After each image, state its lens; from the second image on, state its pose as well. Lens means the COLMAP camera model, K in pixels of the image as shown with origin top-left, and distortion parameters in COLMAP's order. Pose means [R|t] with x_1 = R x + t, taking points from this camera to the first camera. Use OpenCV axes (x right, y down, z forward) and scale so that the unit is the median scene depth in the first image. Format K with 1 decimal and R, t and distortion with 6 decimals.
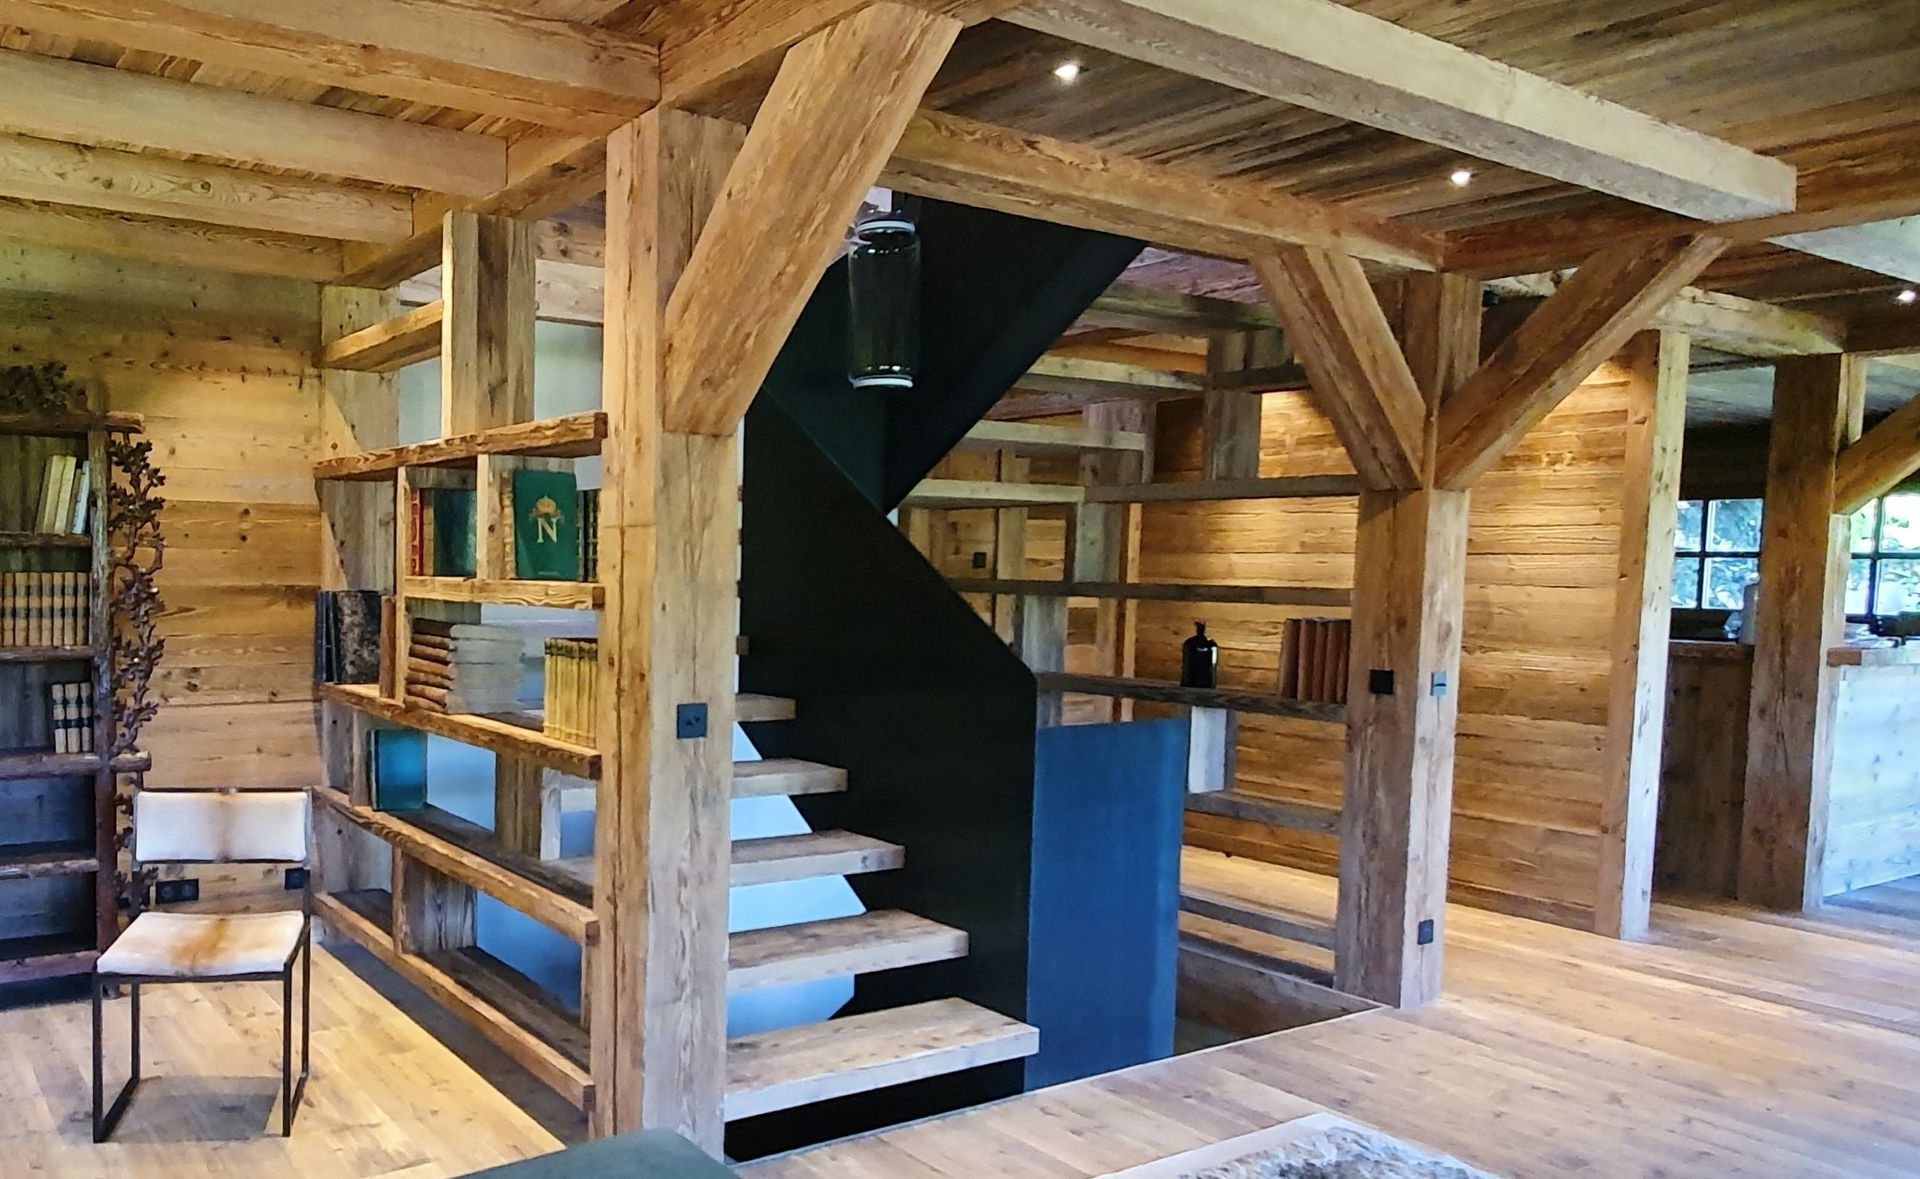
lens RADIAL K [[1165.5, 0, 959.0], [0, 1165.5, 650.7], [0, 0, 1]] dist [0.001021, 0.000238]
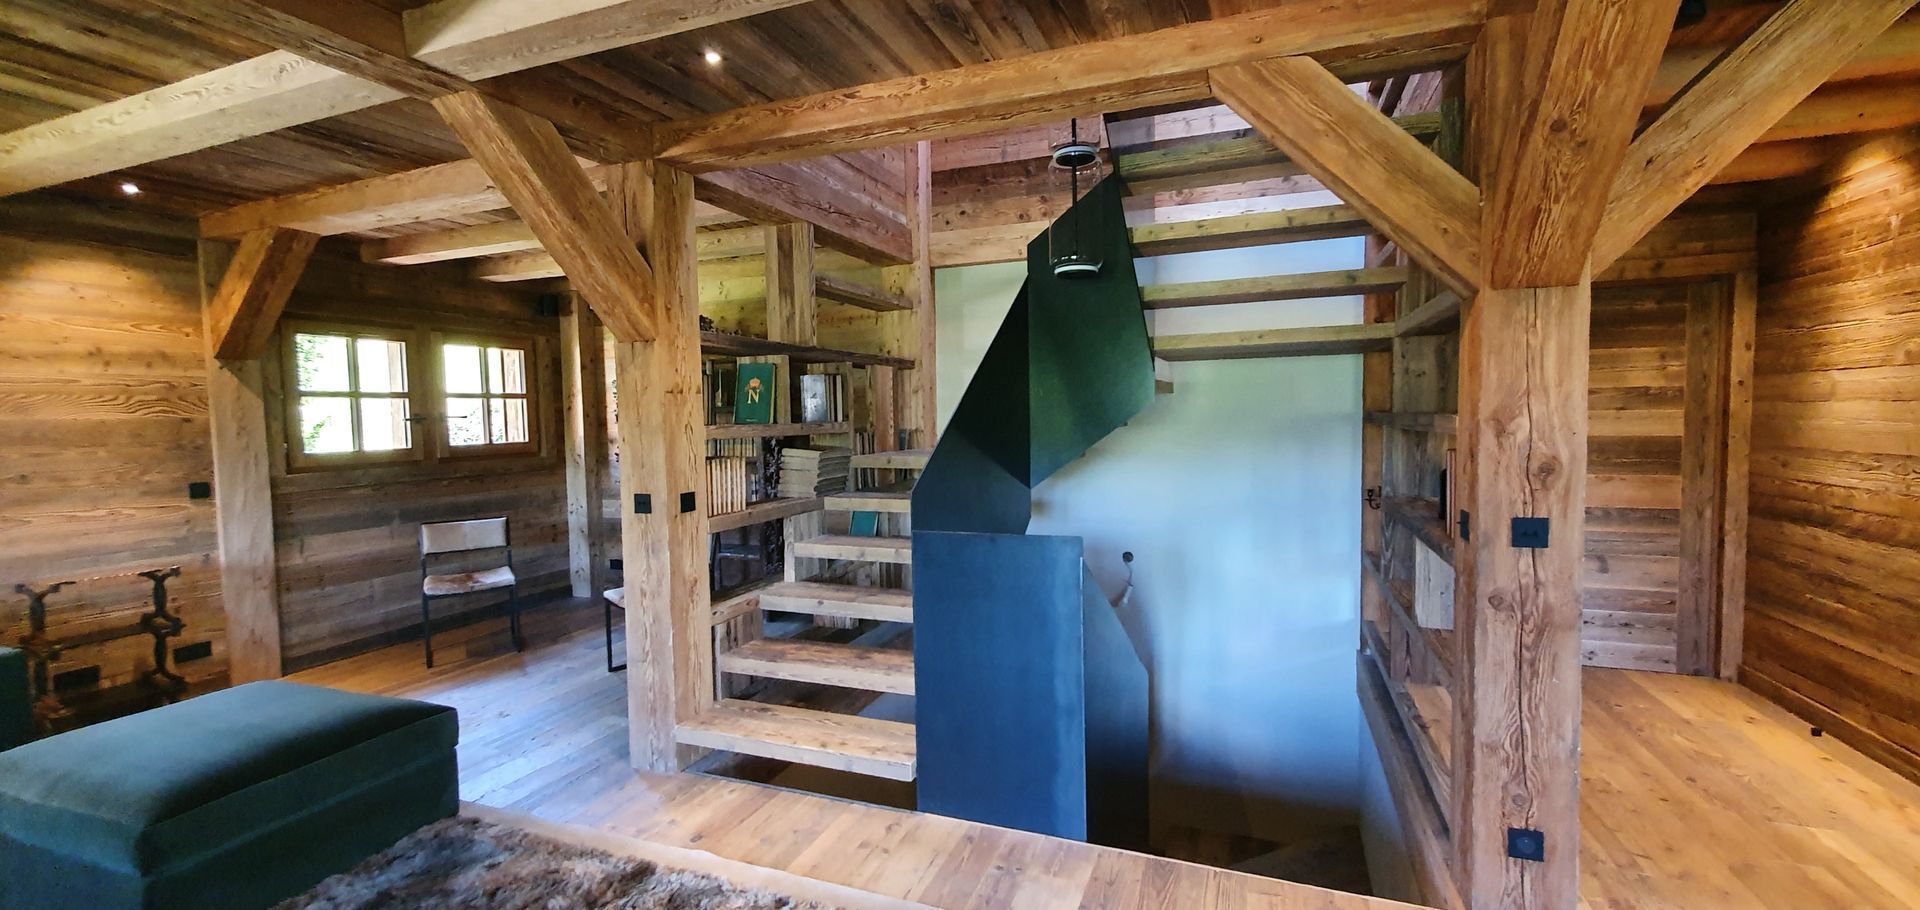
lens RADIAL K [[767.9, 0, 960.0], [0, 767.9, 455.0], [0, 0, 1]] dist [0.002562, 0.000147]
pose [[0.634046, 0.013140, -0.773184, 0.703656], [-0.025089, 0.999679, -0.003584, -0.015512], [0.772888, 0.021671, 0.634172, 0.457724]]
